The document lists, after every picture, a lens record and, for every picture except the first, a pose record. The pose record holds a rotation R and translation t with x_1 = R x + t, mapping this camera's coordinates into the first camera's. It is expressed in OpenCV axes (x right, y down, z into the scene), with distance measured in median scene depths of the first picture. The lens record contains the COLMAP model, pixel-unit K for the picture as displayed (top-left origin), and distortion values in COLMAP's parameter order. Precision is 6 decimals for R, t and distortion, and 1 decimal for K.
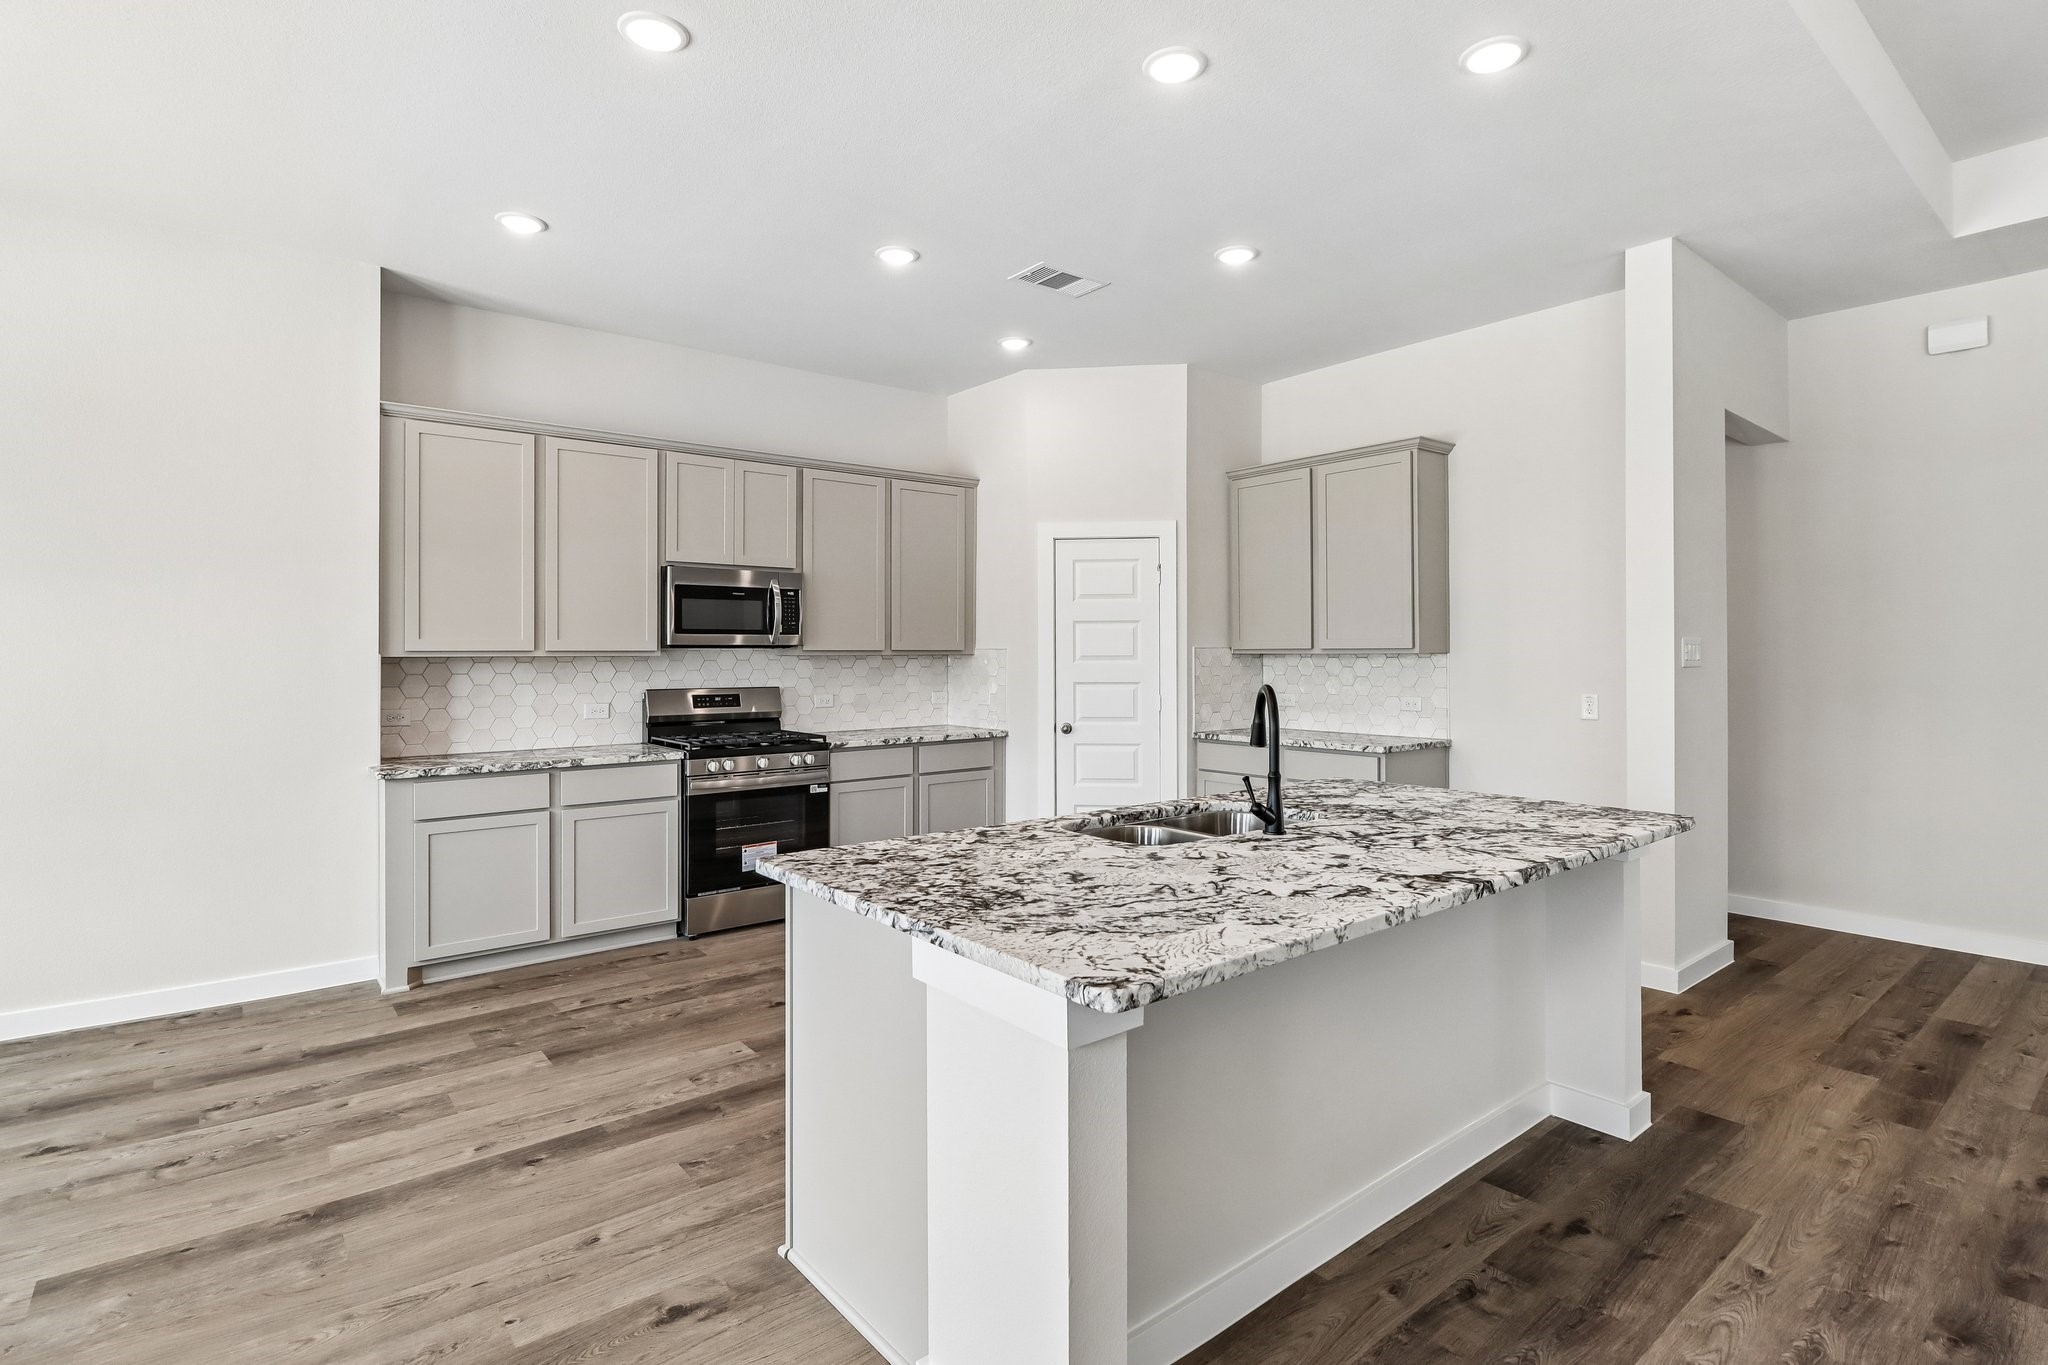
lens RADIAL K [[998.6, 0, 1026.3], [0, 998.6, 647.1], [0, 0, 1]] dist [0.001322, -0.013699]
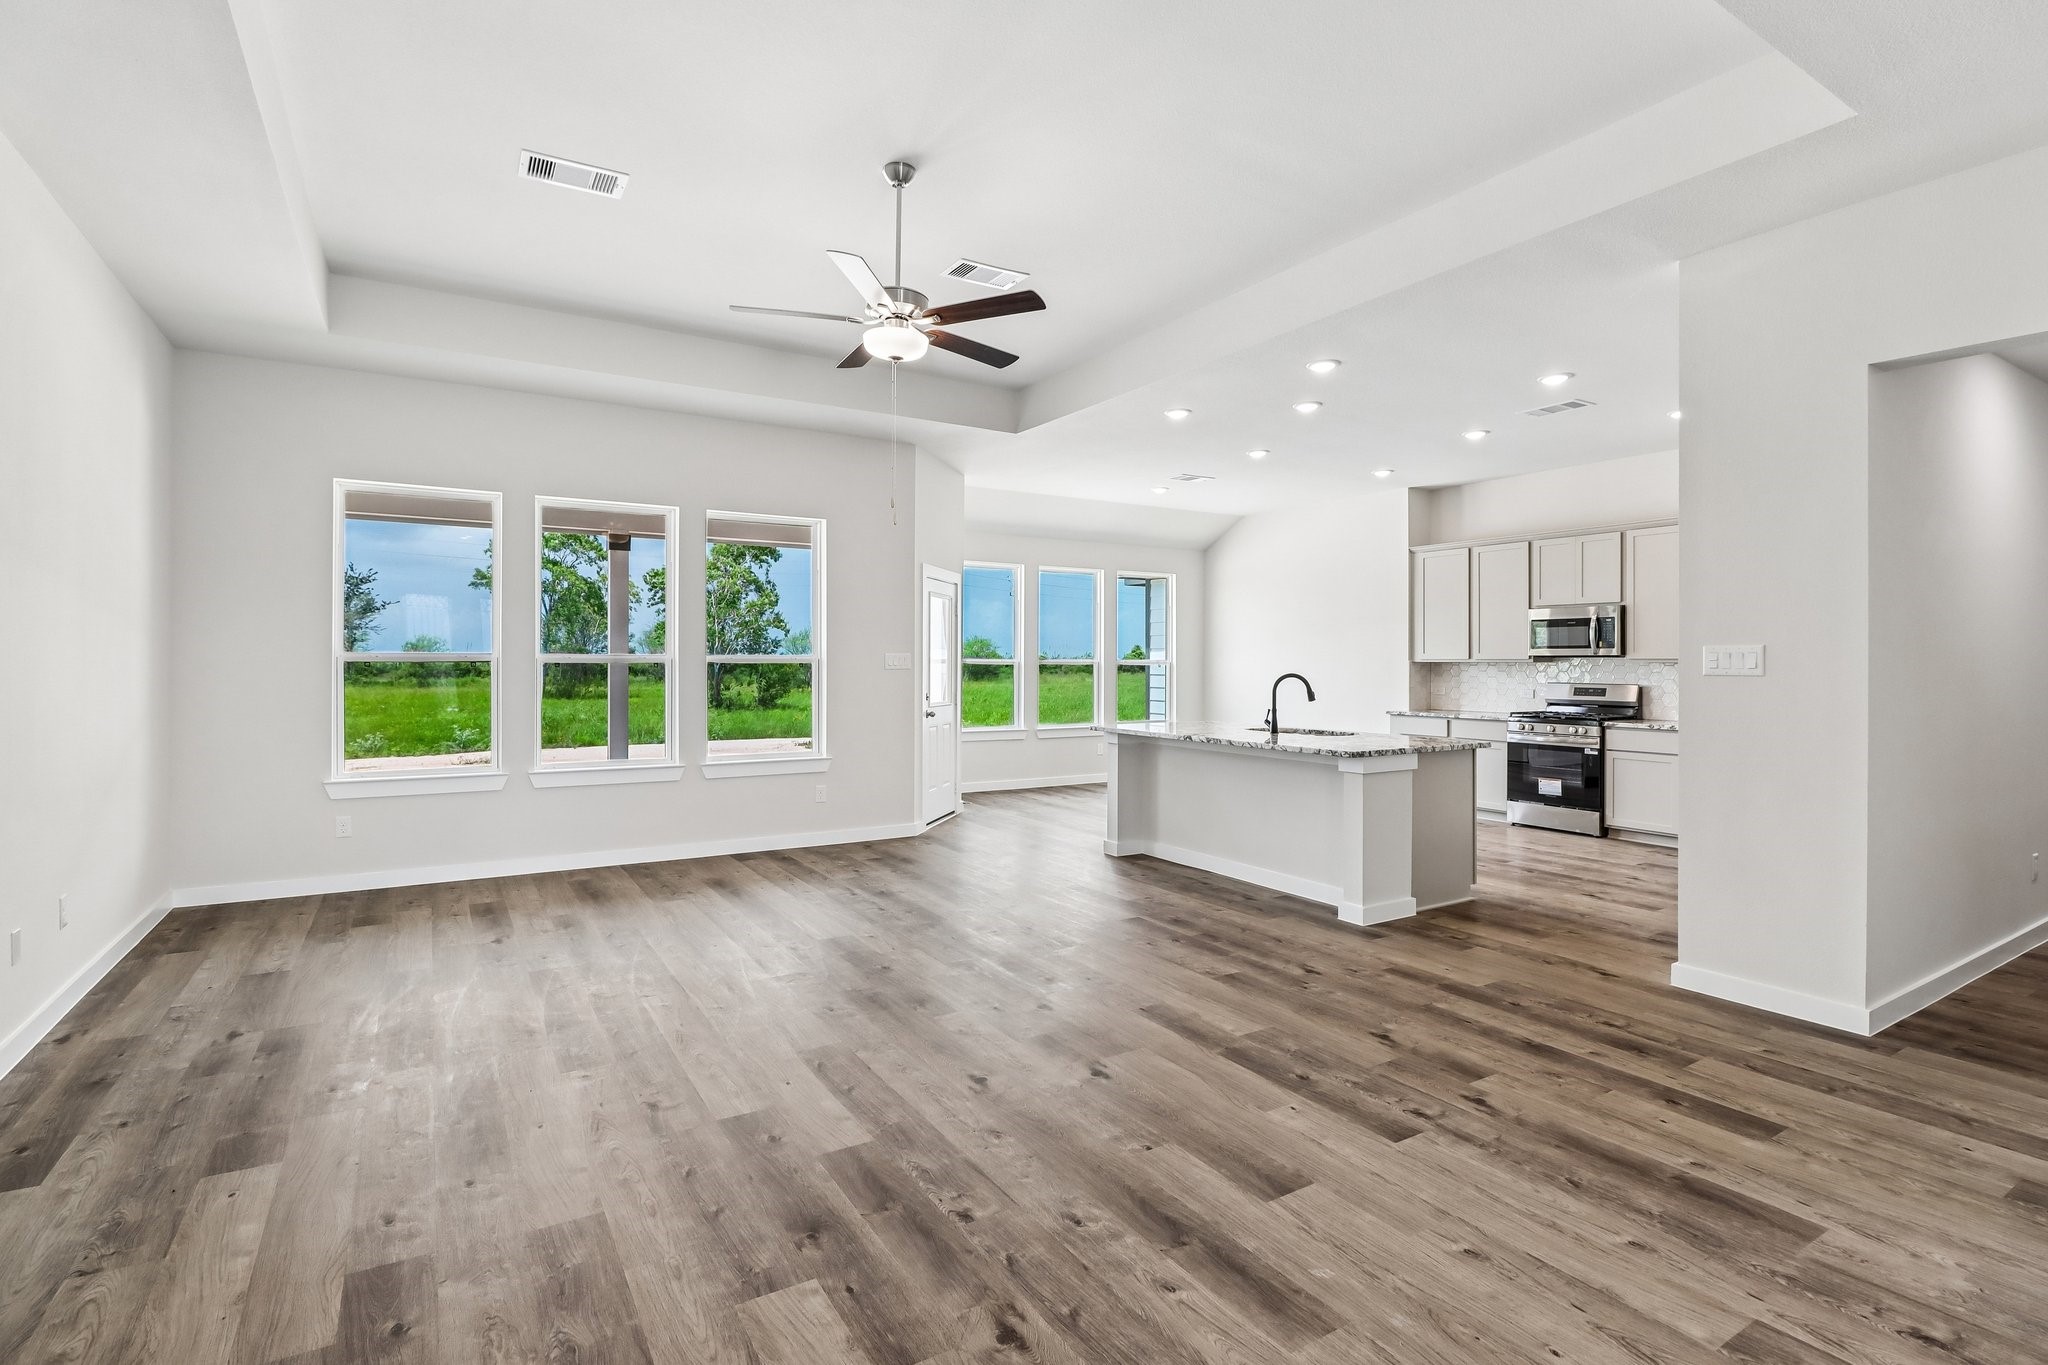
lens RADIAL K [[973.8, 0, 1025.6], [0, 973.8, 653.7], [0, 0, 1]] dist [0.002315, -0.014019]
pose [[-0.129758, -0.005702, -0.991529, 1.481846], [0.003087, 0.999976, -0.006155, 0.001994], [0.991541, -0.003860, -0.129737, 0.384705]]
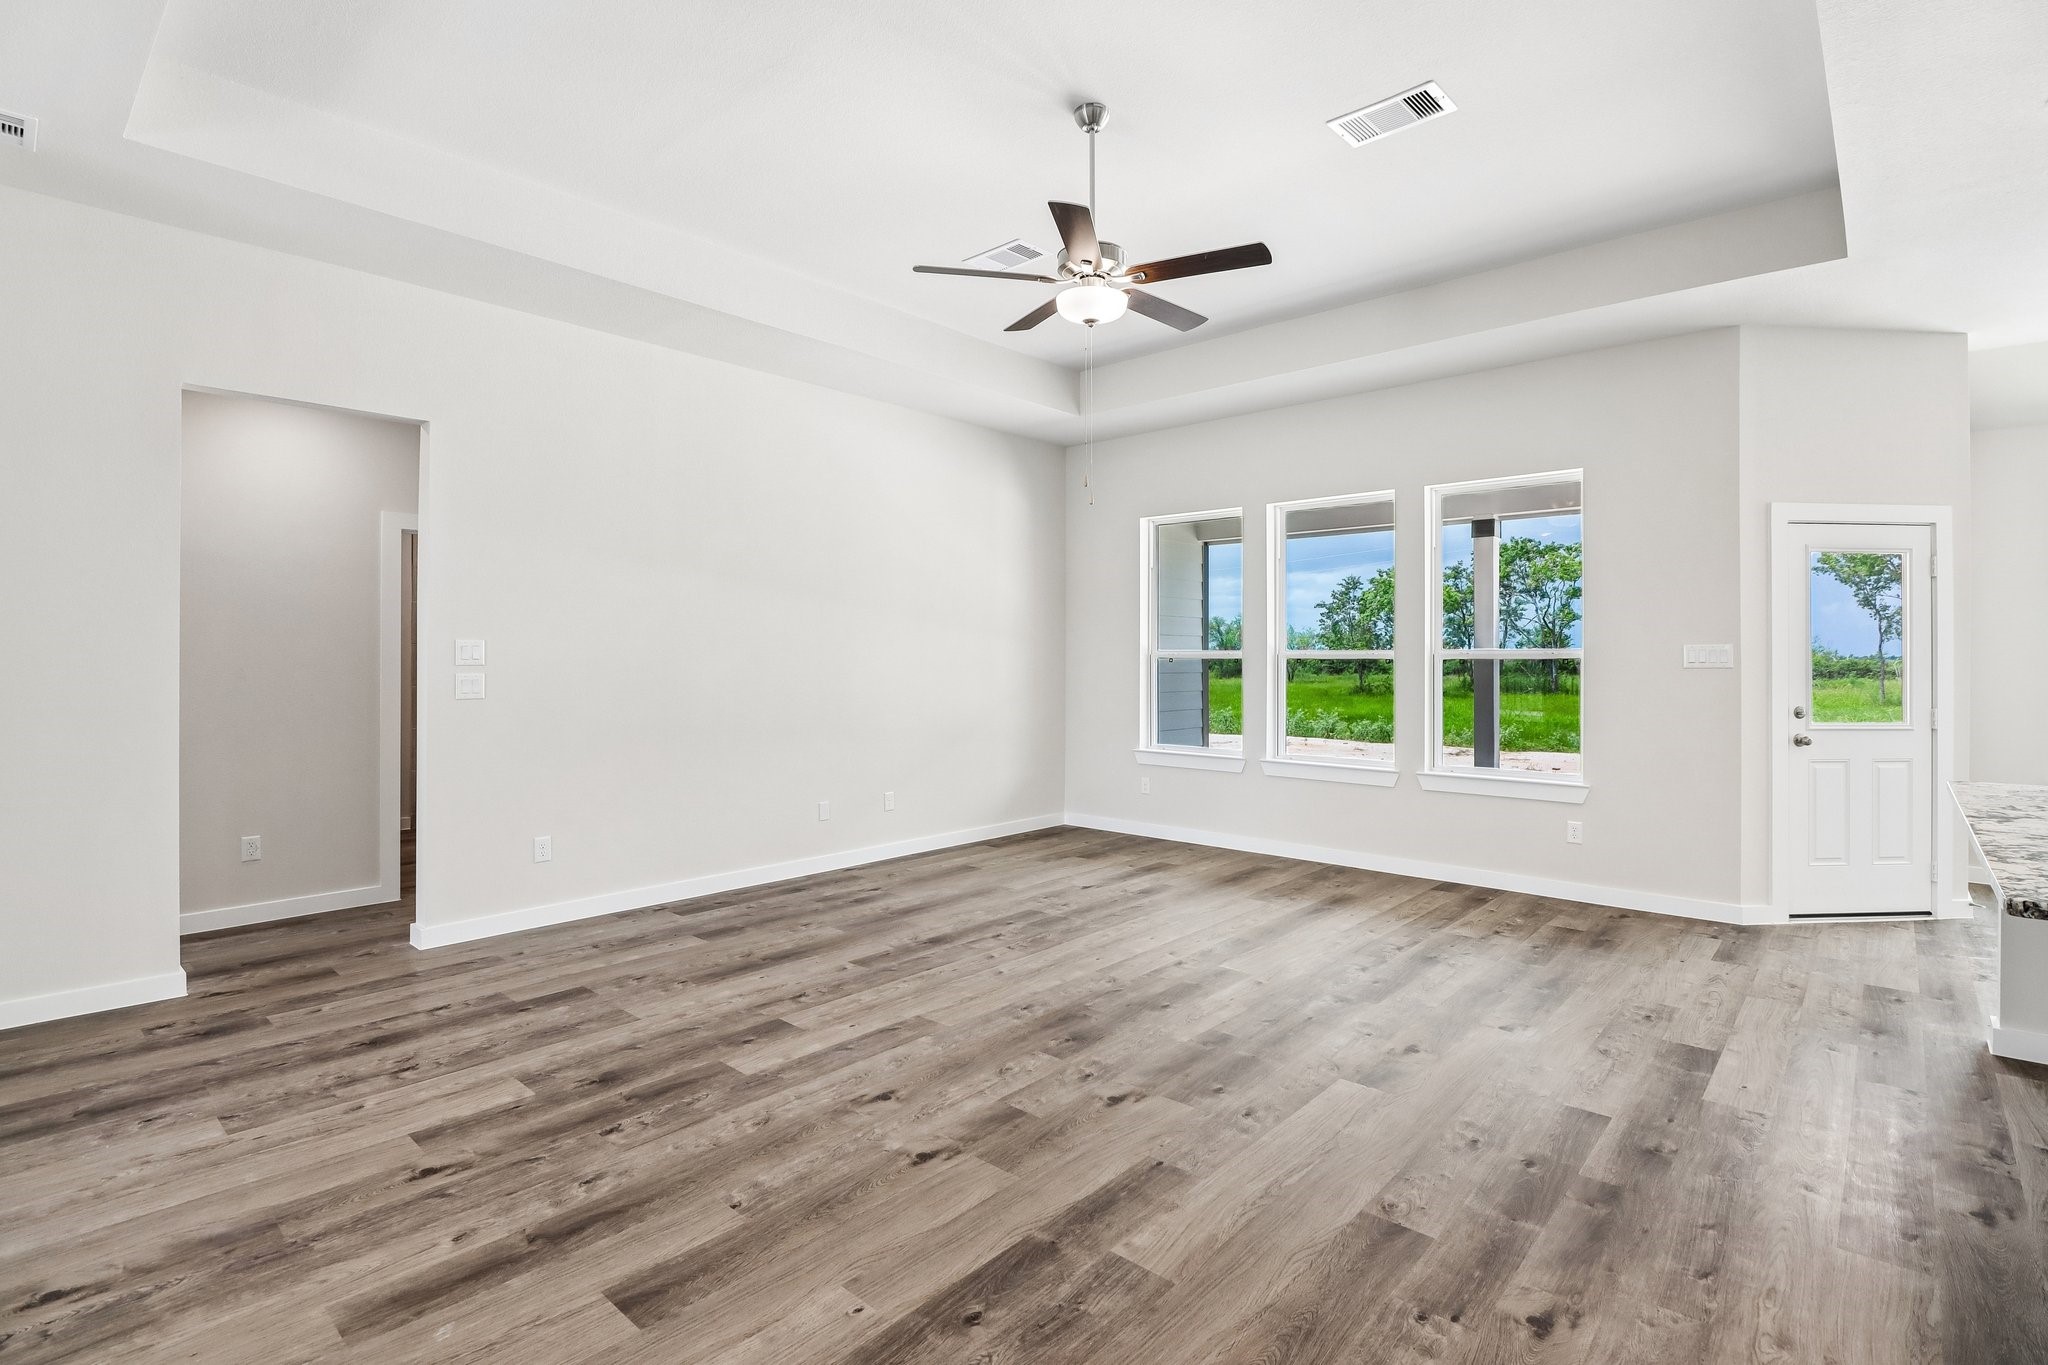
lens RADIAL K [[973.8, 0, 1025.6], [0, 973.8, 653.7], [0, 0, 1]] dist [0.002315, -0.014019]
pose [[-0.987344, 0.001402, -0.158588, 0.835488], [0.002894, 0.999954, -0.009178, 0.008296], [0.158567, -0.009521, -0.987302, 0.903760]]
